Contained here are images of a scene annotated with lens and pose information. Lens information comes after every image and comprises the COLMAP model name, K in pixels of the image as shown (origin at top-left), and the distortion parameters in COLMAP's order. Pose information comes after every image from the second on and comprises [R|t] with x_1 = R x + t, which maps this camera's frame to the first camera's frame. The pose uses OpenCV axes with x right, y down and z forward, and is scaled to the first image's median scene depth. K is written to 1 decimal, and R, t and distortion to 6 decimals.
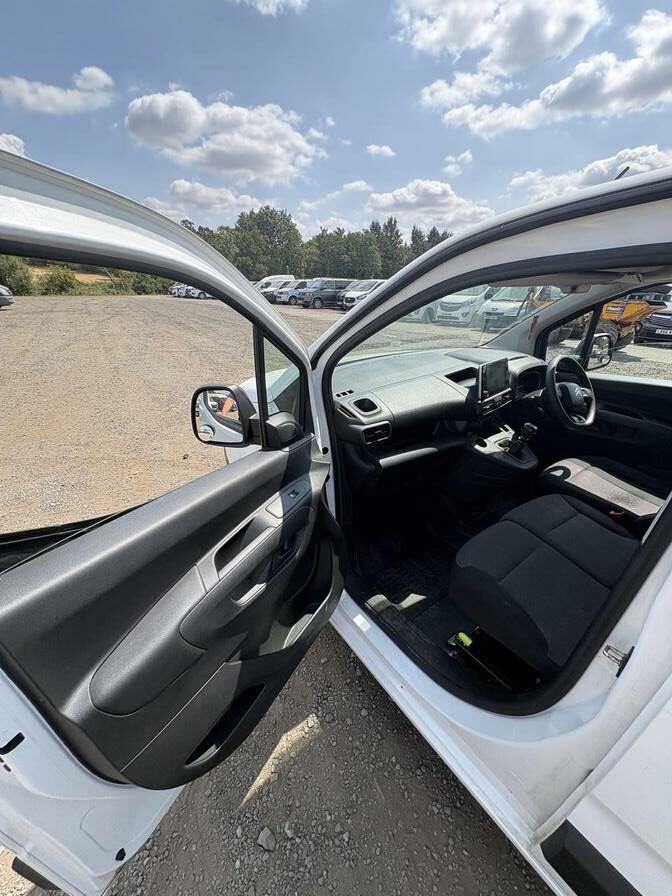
lens RADIAL K [[364.0, 0, 336.8], [0, 364.0, 445.2], [0, 0, 1]] dist [-0.003084, -0.000196]
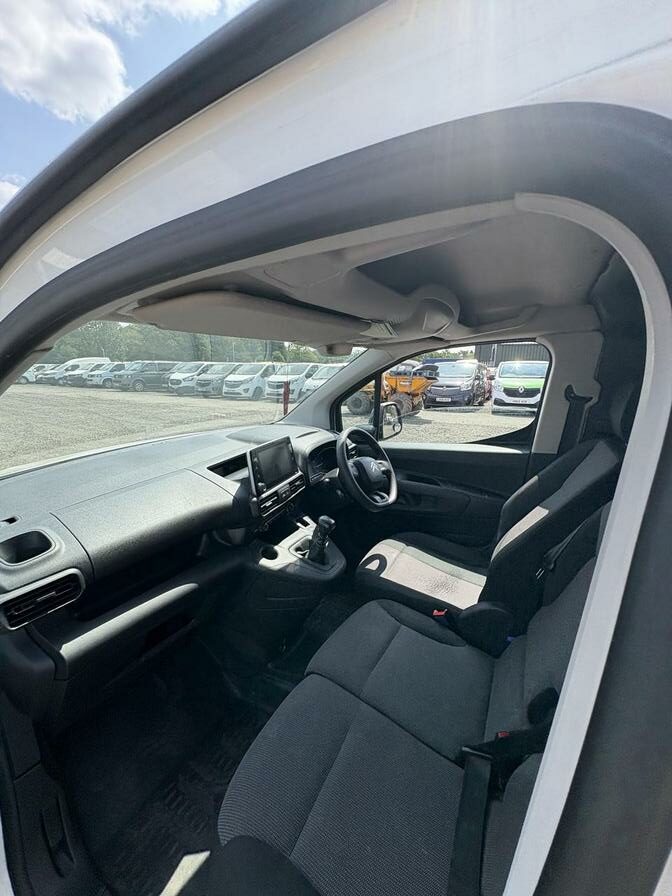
lens RADIAL K [[363.5, 0, 342.4], [0, 363.5, 436.7], [0, 0, 1]] dist [-0.001398, -0.000123]
pose [[0.901763, -0.083551, 0.424080, 0.224720], [0.176803, 0.966604, -0.185518, -0.066070], [-0.394417, 0.242272, 0.886420, 0.233114]]
